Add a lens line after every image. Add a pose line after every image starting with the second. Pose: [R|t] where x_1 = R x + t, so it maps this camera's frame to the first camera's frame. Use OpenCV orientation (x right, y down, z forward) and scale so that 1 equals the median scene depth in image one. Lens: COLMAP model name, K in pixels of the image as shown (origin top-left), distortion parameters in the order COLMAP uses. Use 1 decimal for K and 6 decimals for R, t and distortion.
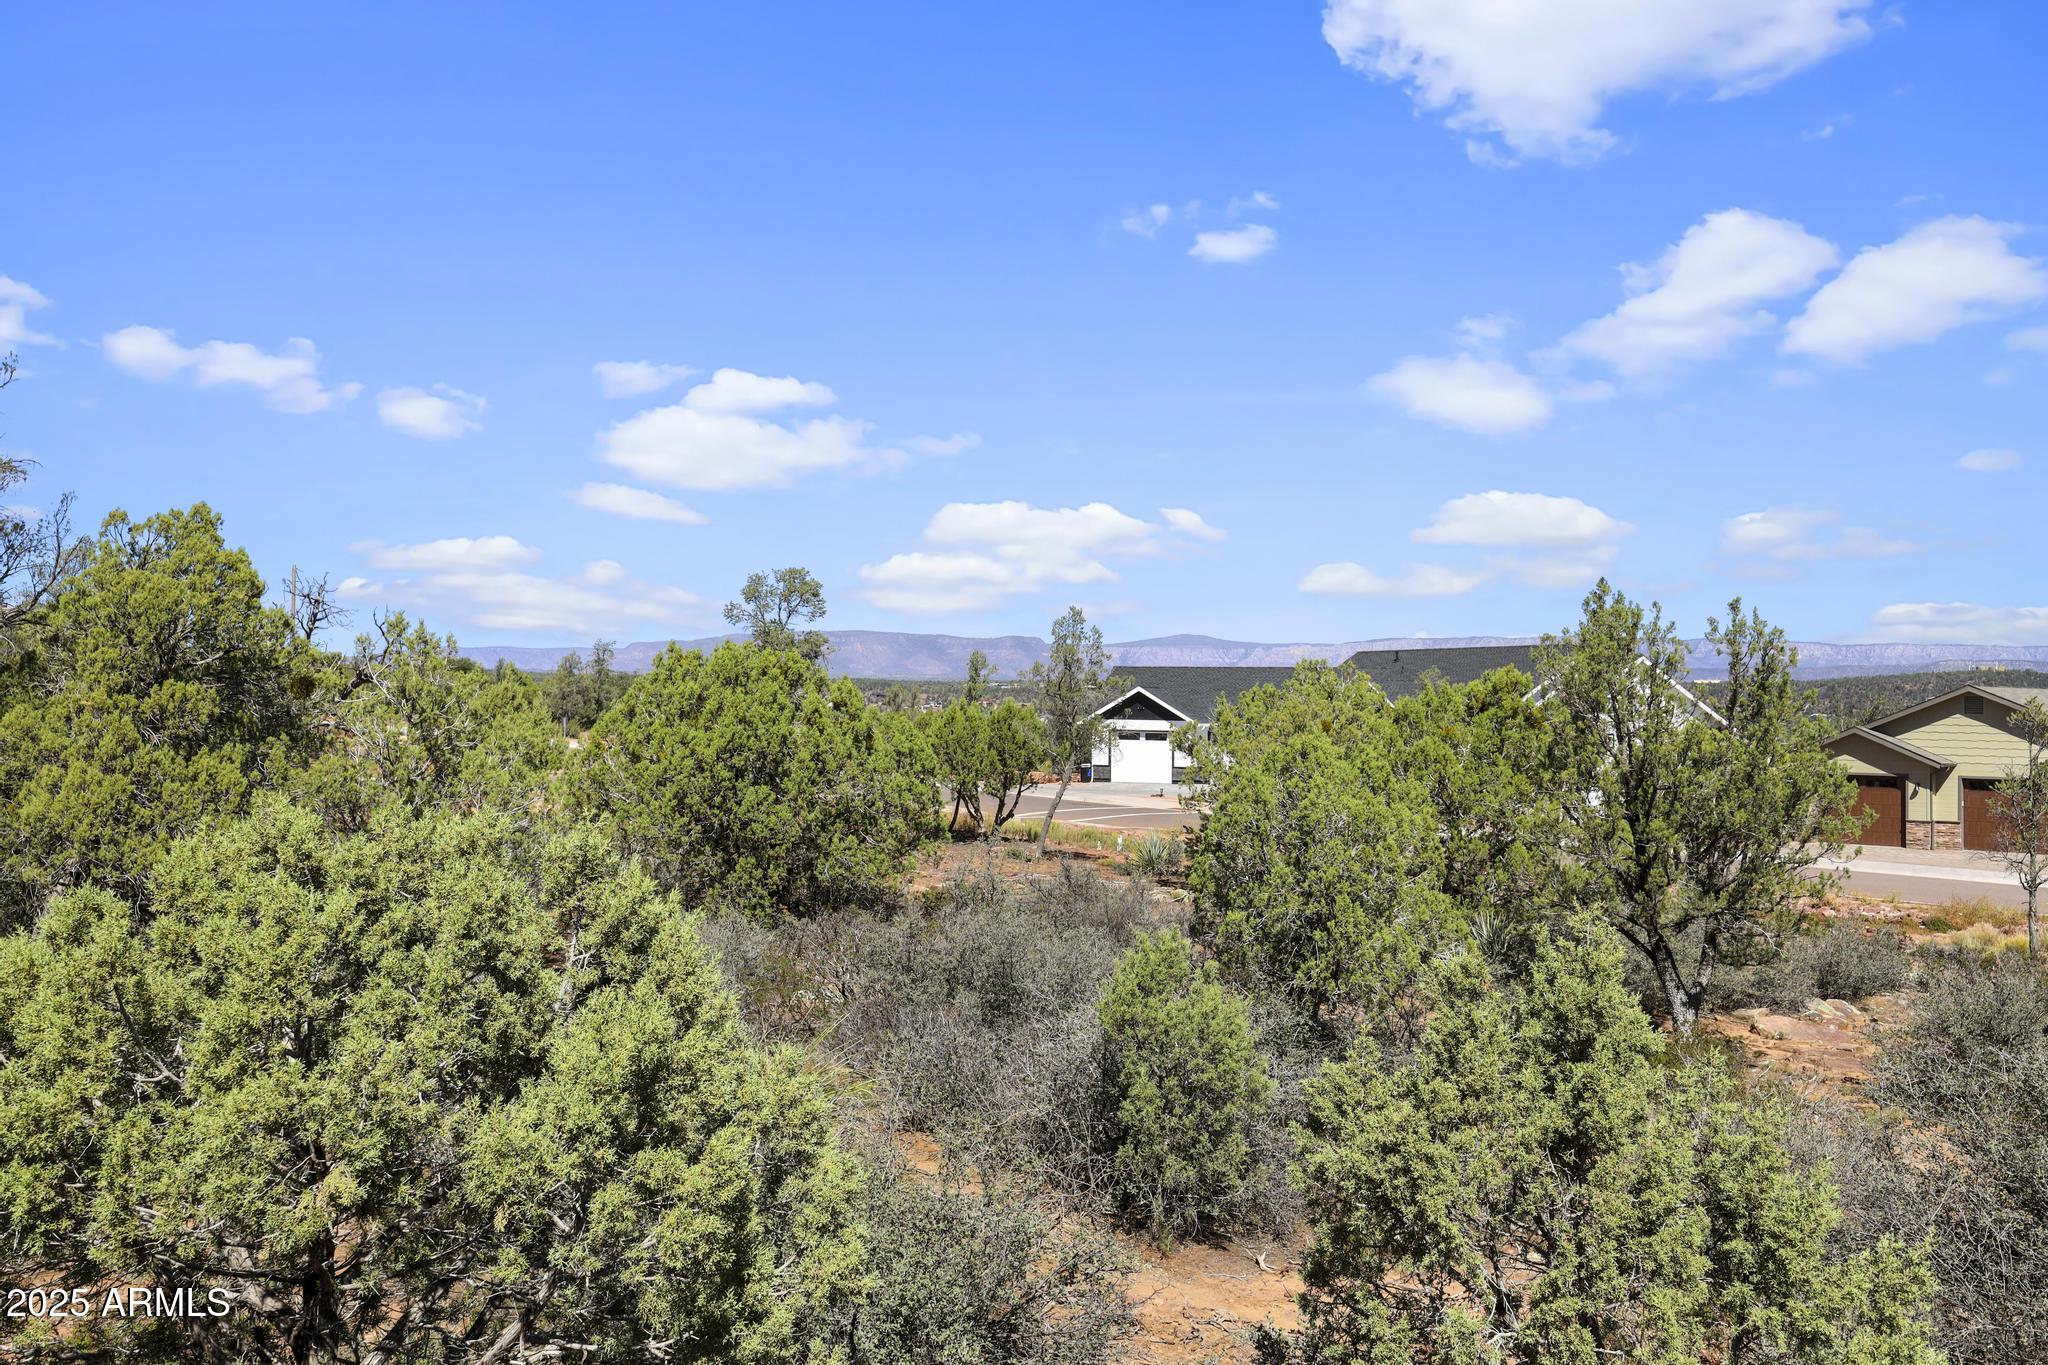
lens RADIAL K [[1879.5, 0, 947.6], [0, 1879.5, 651.1], [0, 0, 1]] dist [0.024169, 0.000000]
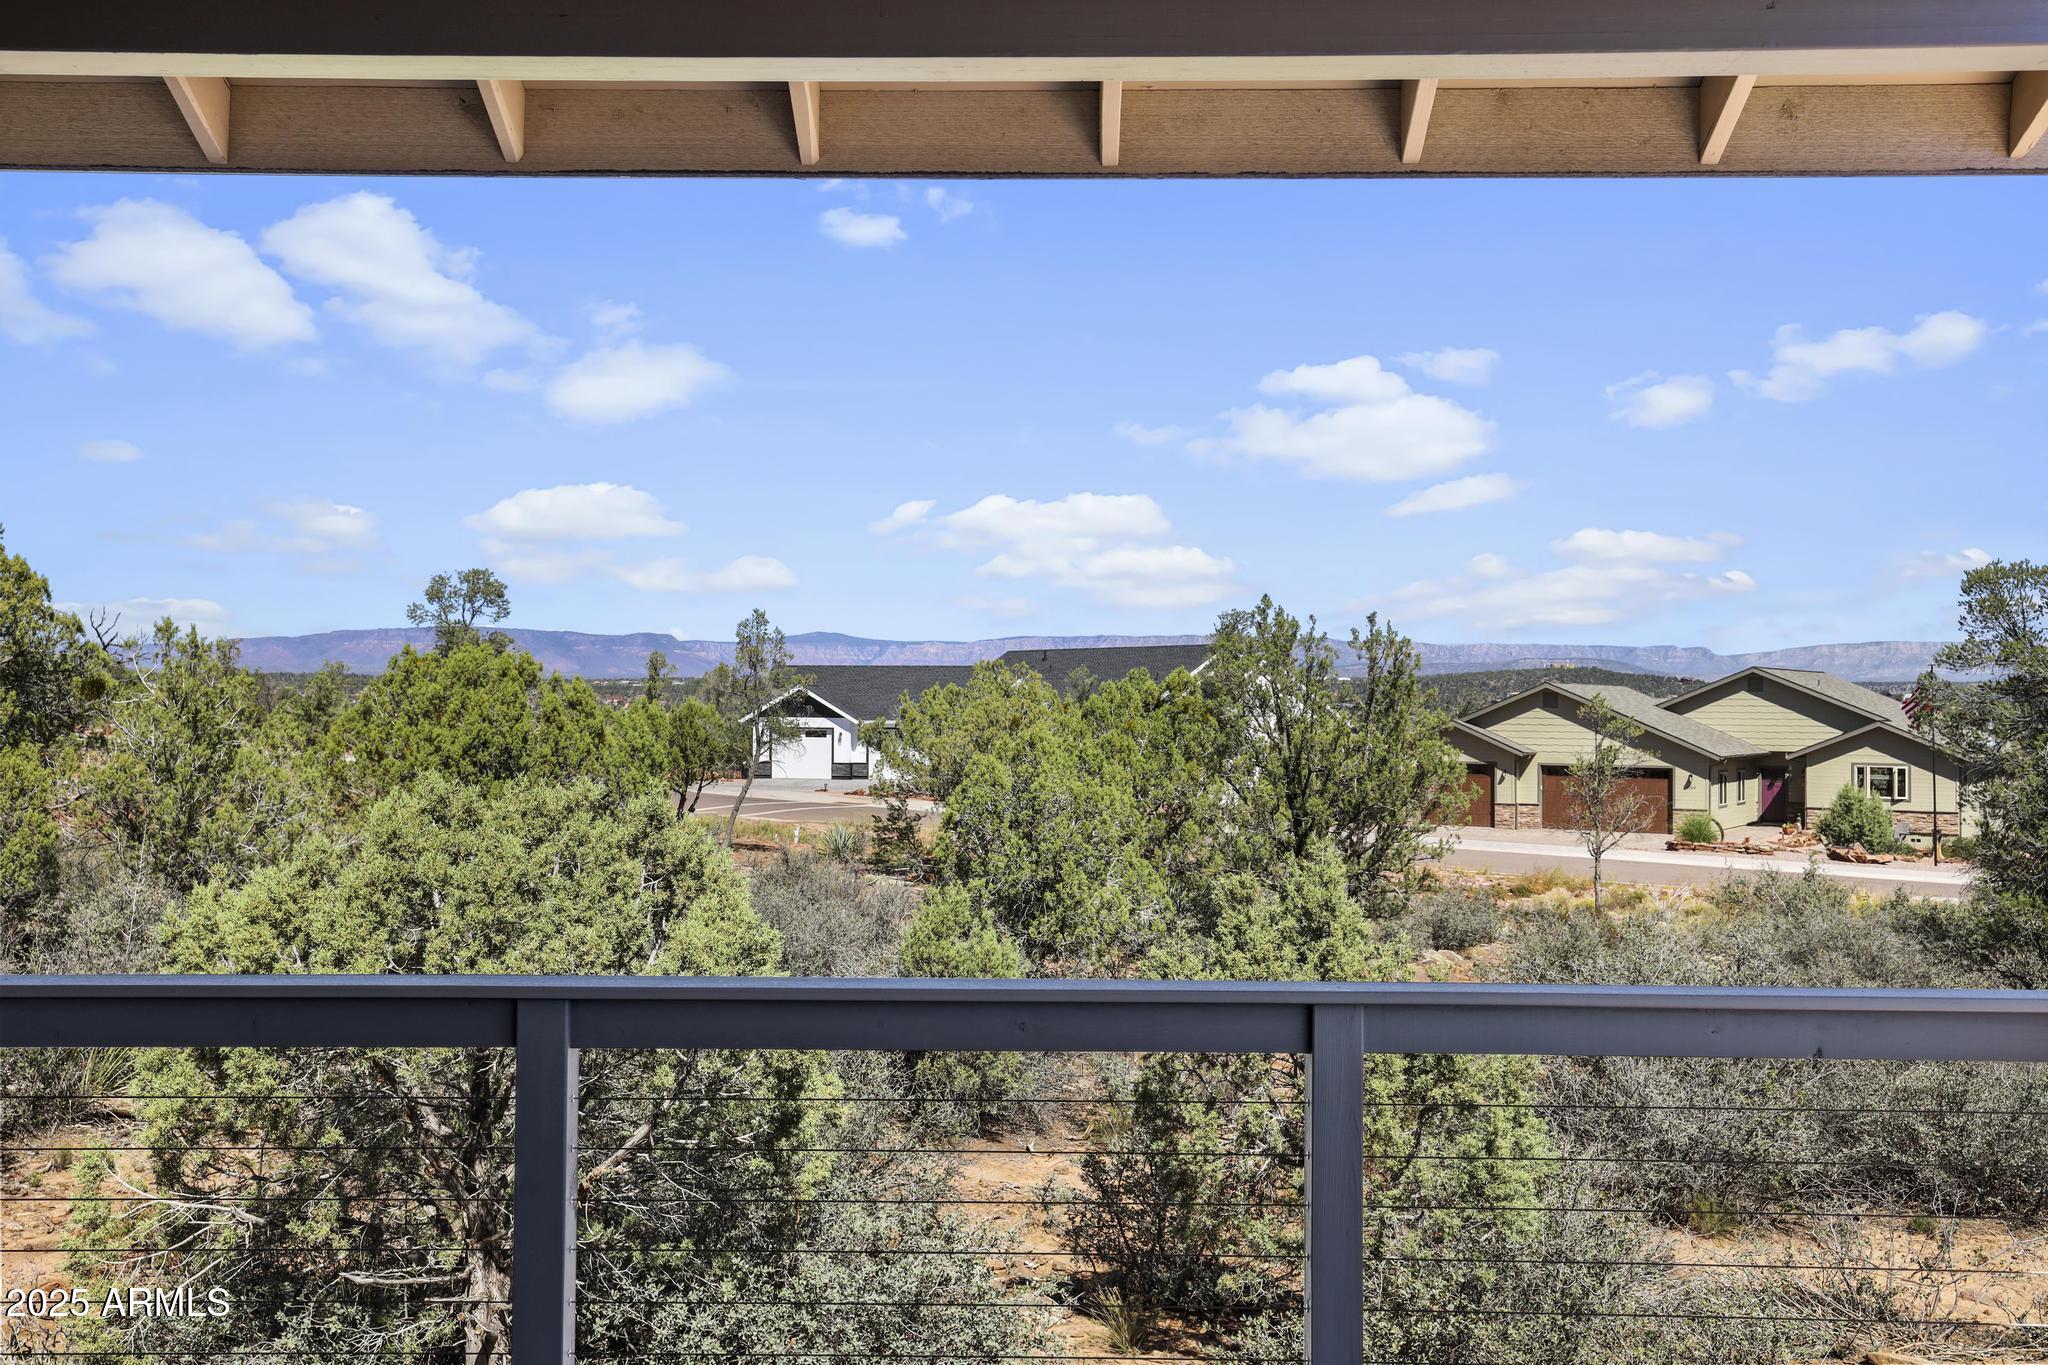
lens RADIAL K [[1879.5, 0, 926.5], [0, 1879.5, 645.3], [0, 0, 1]] dist [0.024169, 0.000000]
pose [[0.984221, 0.001902, 0.176932, -0.060754], [-0.001567, 0.999997, -0.002033, -0.003328], [-0.176935, 0.001724, 0.984221, -0.106075]]
